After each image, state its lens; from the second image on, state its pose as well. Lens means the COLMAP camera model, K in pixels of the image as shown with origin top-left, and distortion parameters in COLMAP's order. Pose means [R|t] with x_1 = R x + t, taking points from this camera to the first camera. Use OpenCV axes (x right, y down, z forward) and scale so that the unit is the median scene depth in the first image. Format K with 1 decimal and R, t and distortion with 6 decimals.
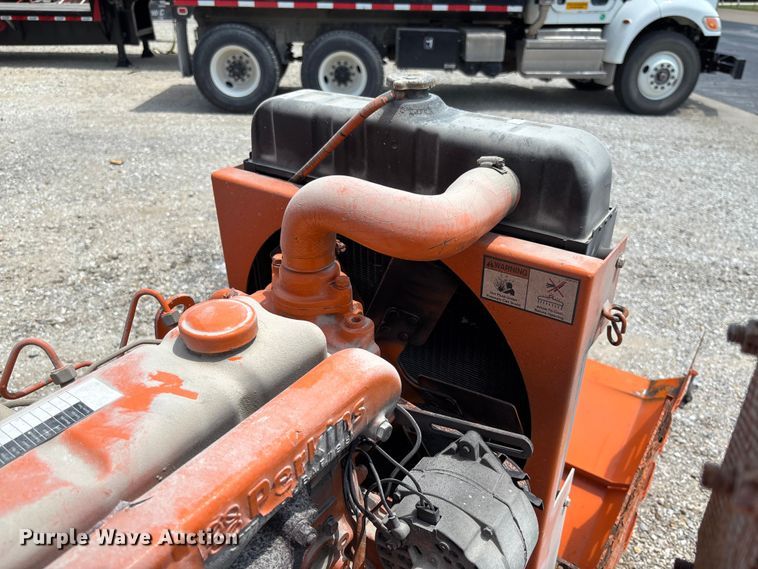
lens RADIAL K [[579.5, 0, 383.3], [0, 579.5, 284.7], [0, 0, 1]] dist [0.049242, -0.067470]
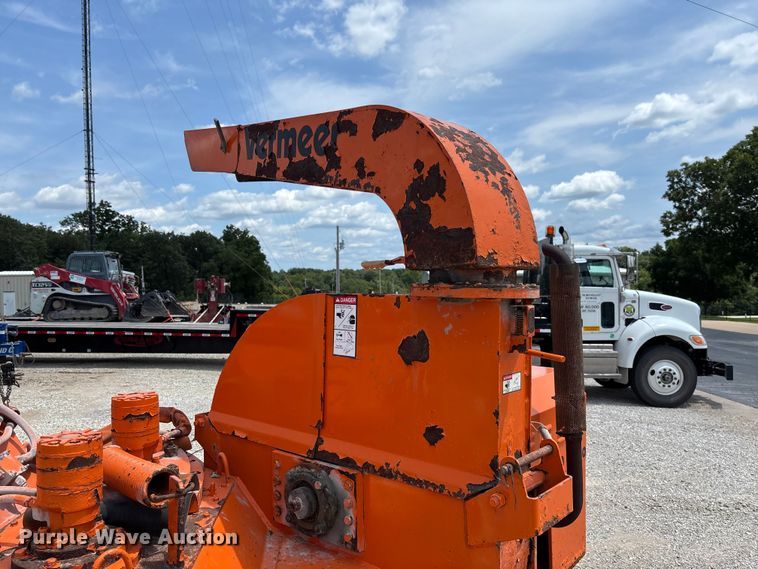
lens RADIAL K [[579.5, 0, 383.3], [0, 579.5, 284.7], [0, 0, 1]] dist [0.049242, -0.067470]
pose [[0.996943, -0.007025, -0.077815, -0.051235], [-0.031385, 0.876056, -0.481187, 0.109576], [0.071551, 0.482159, 0.873157, -0.285033]]
